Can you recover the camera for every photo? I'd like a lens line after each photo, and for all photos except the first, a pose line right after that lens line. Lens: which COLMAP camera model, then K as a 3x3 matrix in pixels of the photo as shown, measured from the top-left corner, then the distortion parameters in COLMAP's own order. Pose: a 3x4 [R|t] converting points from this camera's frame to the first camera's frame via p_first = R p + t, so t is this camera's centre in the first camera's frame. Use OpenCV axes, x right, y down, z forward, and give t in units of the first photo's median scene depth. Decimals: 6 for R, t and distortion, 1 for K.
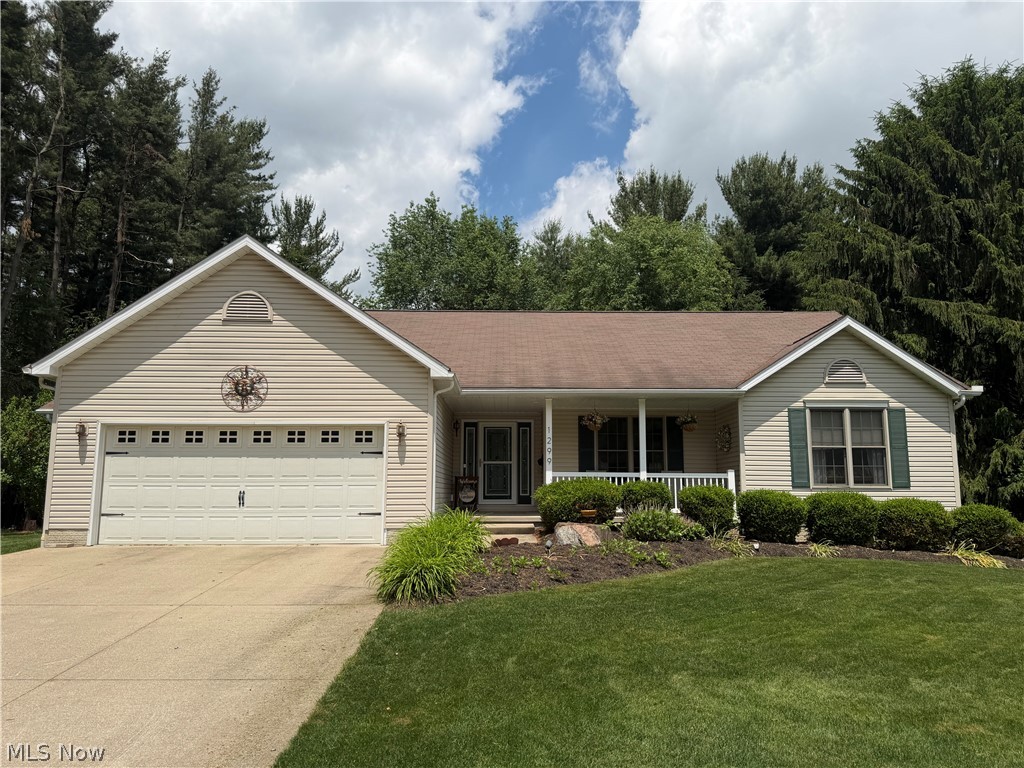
lens RADIAL K [[766.3, 0, 512.0], [0, 766.3, 384.0], [0, 0, 1]] dist [0.125028, -0.218611]
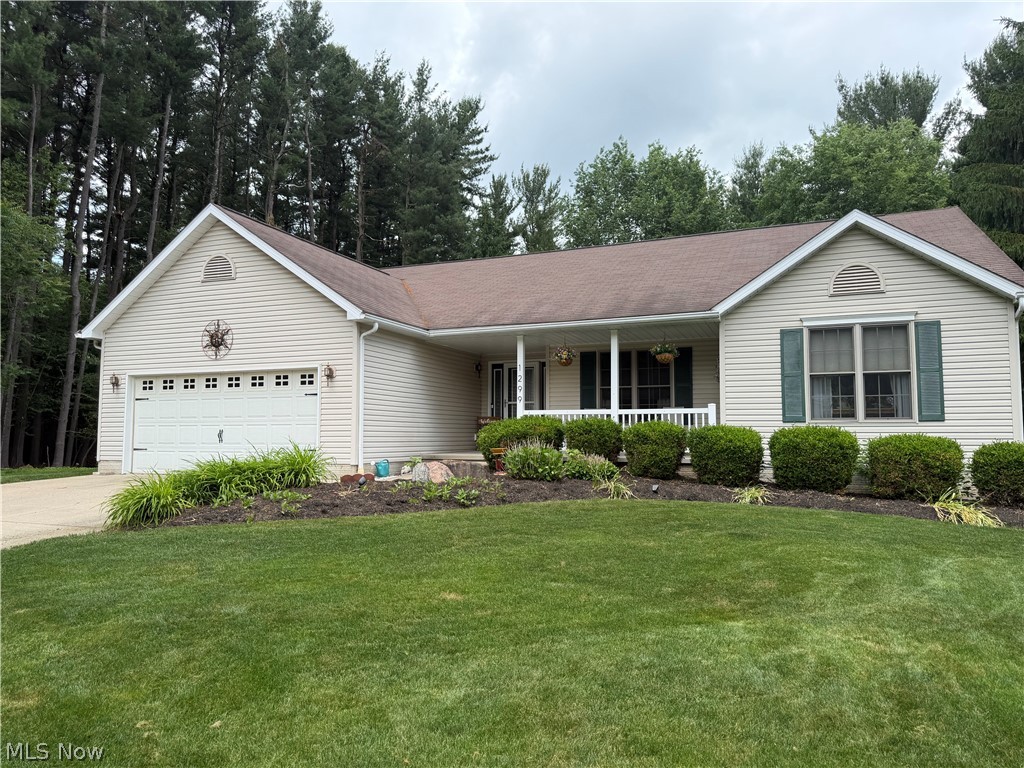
lens RADIAL K [[723.6, 0, 512.0], [0, 723.6, 384.0], [0, 0, 1]] dist [0.074440, -0.097062]
pose [[0.917480, -0.030630, -0.396601, 0.403560], [0.057373, 0.996796, 0.055740, 0.029437], [0.393623, -0.073894, 0.916297, 0.154270]]
